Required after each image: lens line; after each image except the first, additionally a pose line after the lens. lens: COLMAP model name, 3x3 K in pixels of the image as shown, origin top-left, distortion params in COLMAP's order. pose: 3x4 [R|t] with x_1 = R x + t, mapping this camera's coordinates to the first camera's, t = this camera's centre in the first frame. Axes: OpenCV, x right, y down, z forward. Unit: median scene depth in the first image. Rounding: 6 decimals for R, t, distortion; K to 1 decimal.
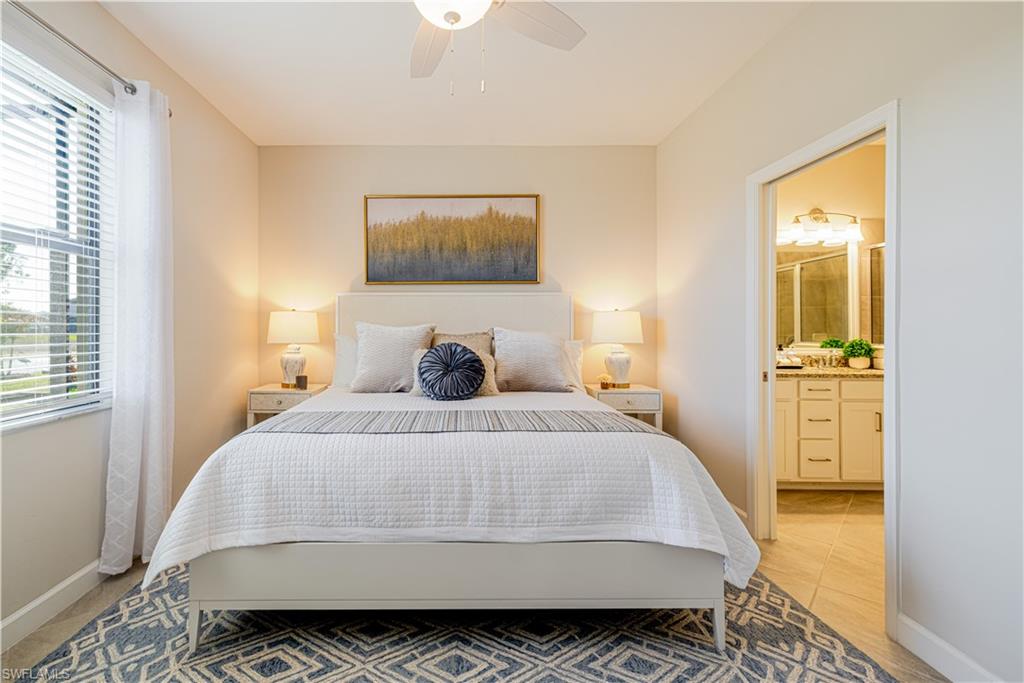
lens RADIAL K [[451.3, 0, 456.8], [0, 451.3, 325.3], [0, 0, 1]] dist [0.000005, -0.000200]
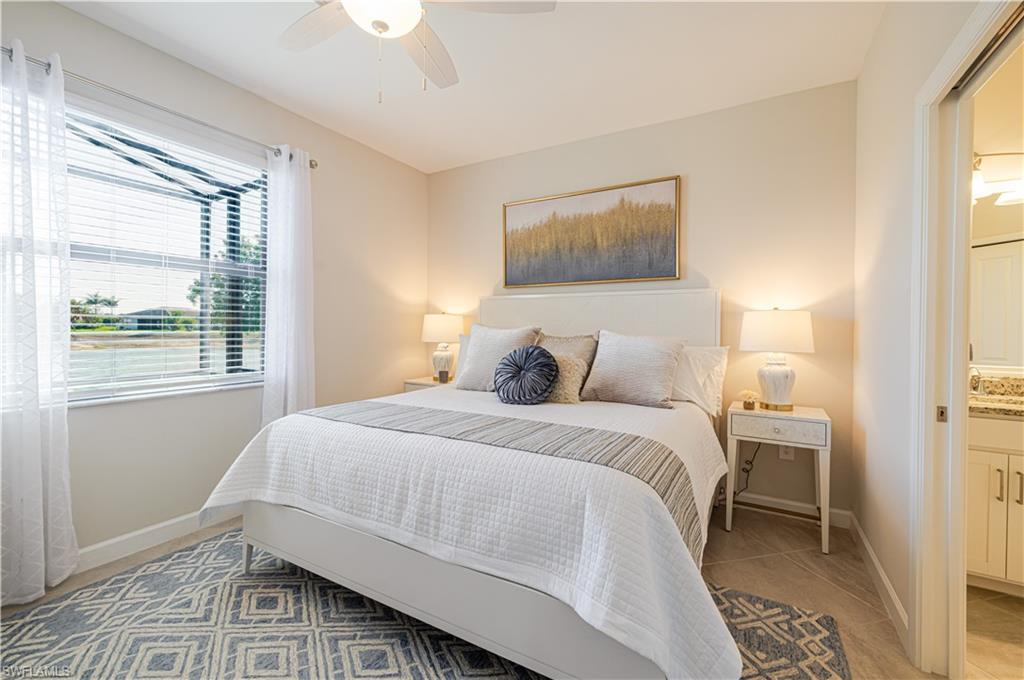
lens RADIAL K [[431.6, 0, 509.4], [0, 431.6, 329.8], [0, 0, 1]] dist [-0.000003, -0.000510]
pose [[0.867053, 0.009087, -0.498134, 0.313381], [-0.004988, 0.999942, 0.009559, -0.002851], [0.498191, -0.005804, 0.867048, 0.129078]]
